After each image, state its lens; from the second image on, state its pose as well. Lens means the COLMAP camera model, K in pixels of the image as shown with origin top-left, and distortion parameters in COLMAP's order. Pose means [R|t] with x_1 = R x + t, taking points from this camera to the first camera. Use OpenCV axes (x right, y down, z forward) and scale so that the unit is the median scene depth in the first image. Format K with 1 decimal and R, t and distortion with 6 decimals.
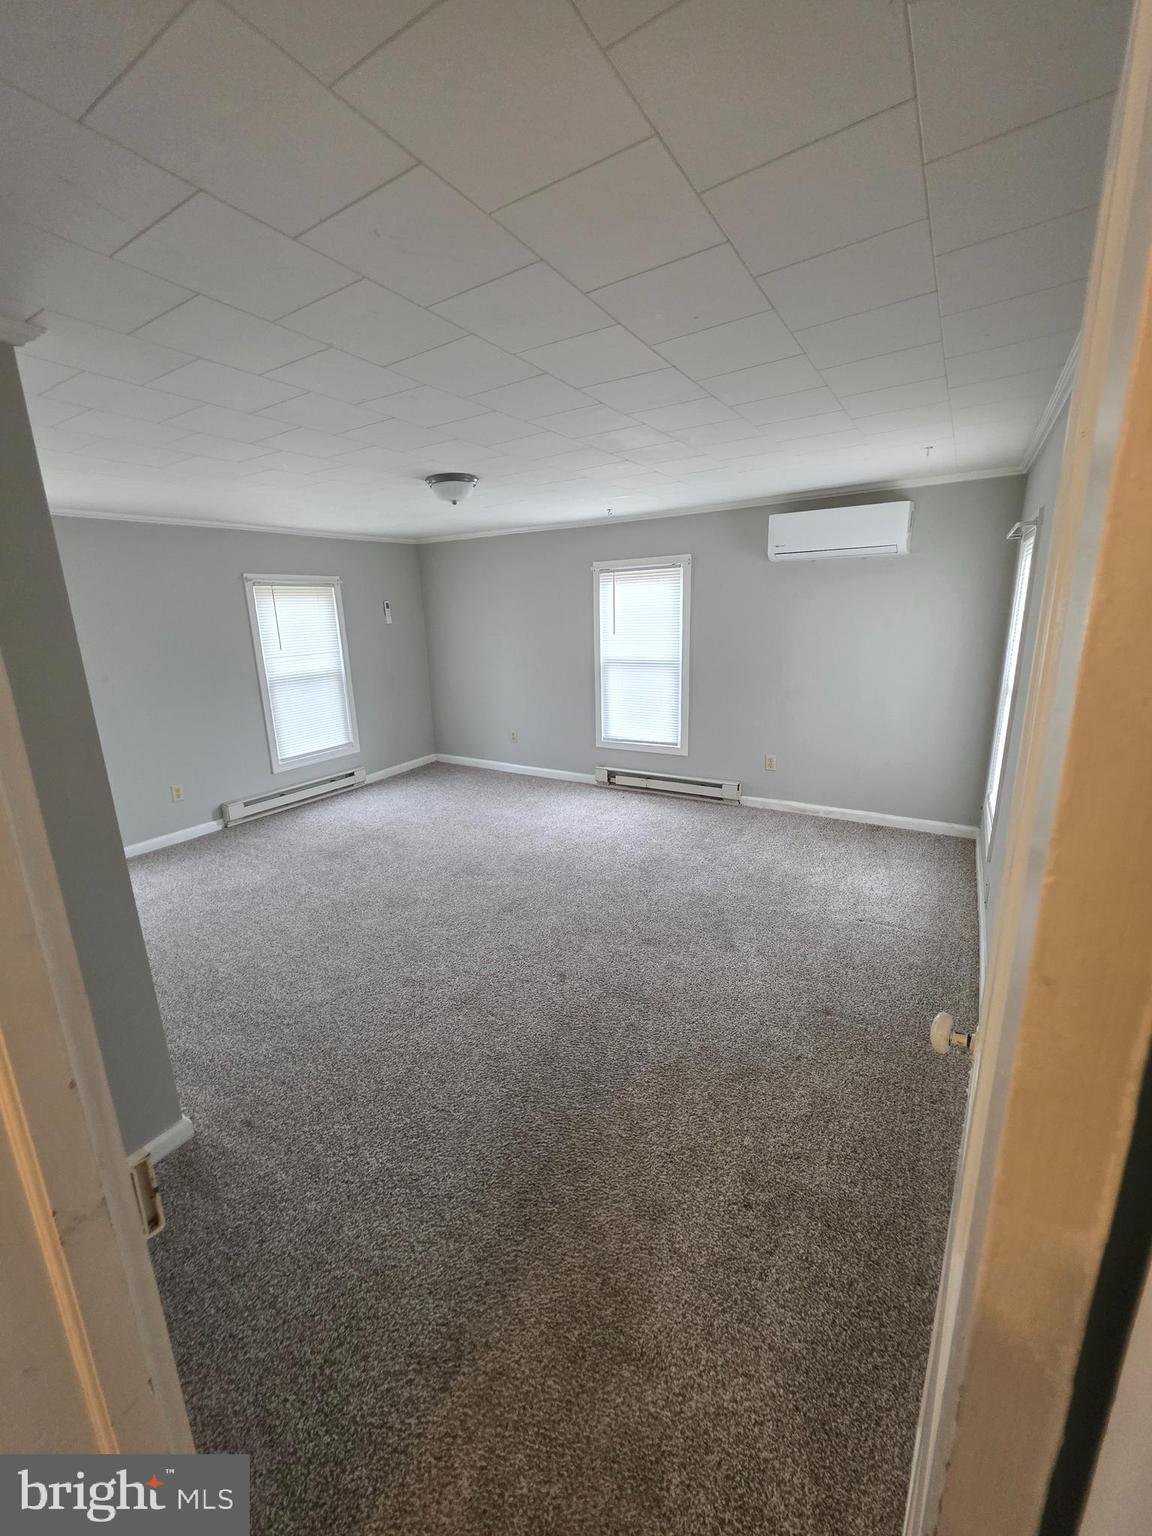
lens RADIAL K [[612.1, 0, 579.5], [0, 612.1, 766.5], [0, 0, 1]] dist [-0.002761, -0.001221]
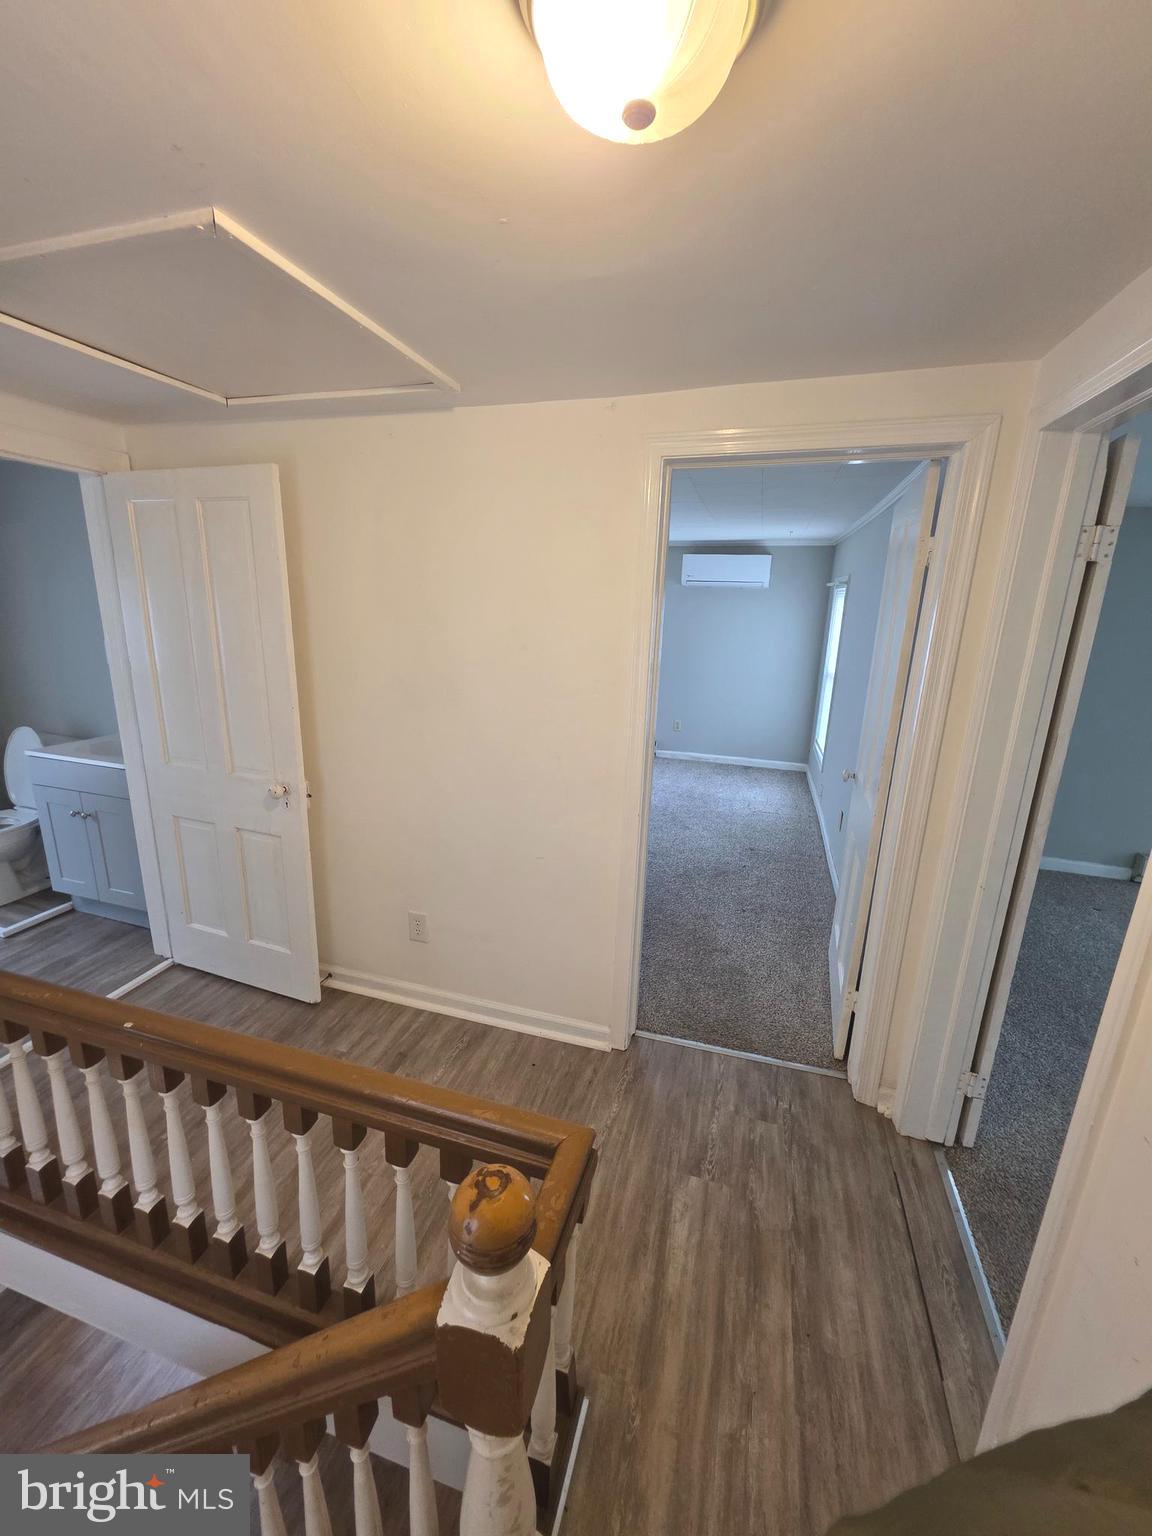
lens RADIAL K [[612.1, 0, 573.7], [0, 612.1, 766.4], [0, 0, 1]] dist [-0.002761, -0.001221]
pose [[0.963364, -0.014194, 0.267820, -0.336283], [0.010515, 0.999830, 0.015166, 0.071282], [-0.267989, -0.011794, 0.963350, -0.345752]]
